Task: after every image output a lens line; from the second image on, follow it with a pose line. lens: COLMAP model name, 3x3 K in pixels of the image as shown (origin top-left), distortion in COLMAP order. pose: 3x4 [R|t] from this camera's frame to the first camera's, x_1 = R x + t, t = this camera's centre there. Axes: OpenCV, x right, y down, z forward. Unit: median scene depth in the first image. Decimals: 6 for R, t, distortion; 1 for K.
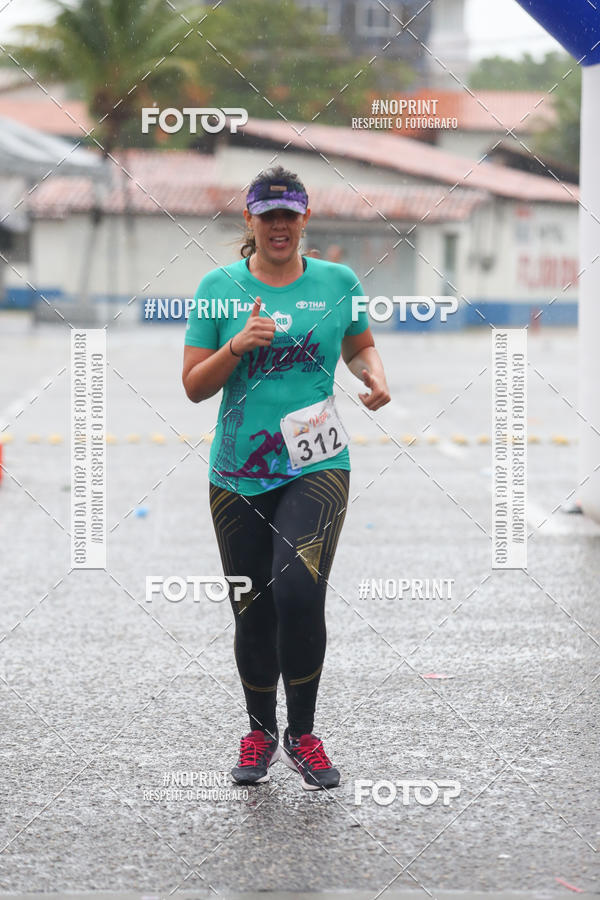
lens RADIAL K [[5083.1, 0, 322.8], [0, 5083.1, 472.4], [0, 0, 1]] dist [1.934995, 0.000000]
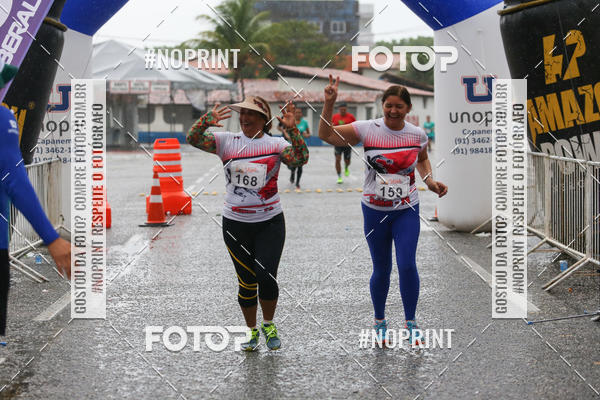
lens RADIAL K [[3388.7, 0, 300.6], [0, 3388.7, 202.6], [0, 0, 1]] dist [1.934995, 0.000000]
pose [[0.999601, -0.024641, -0.013810, 0.011775], [0.024510, 0.999654, -0.009535, 0.015147], [0.014040, 0.009193, 0.999859, -0.676190]]
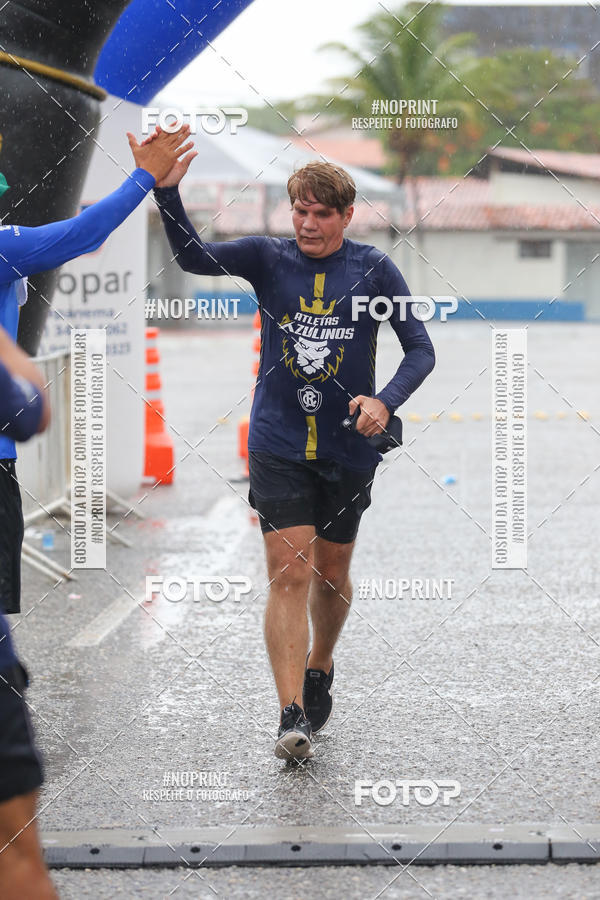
lens RADIAL K [[4769.1, 0, 299.5], [0, 4769.1, 446.9], [0, 0, 1]] dist [-0.001514, 0.000000]
pose [[0.996676, -0.020428, -0.078863, 0.020114], [0.020294, 0.999791, -0.002497, 0.002289], [0.078898, 0.000888, 0.996882, -0.107685]]
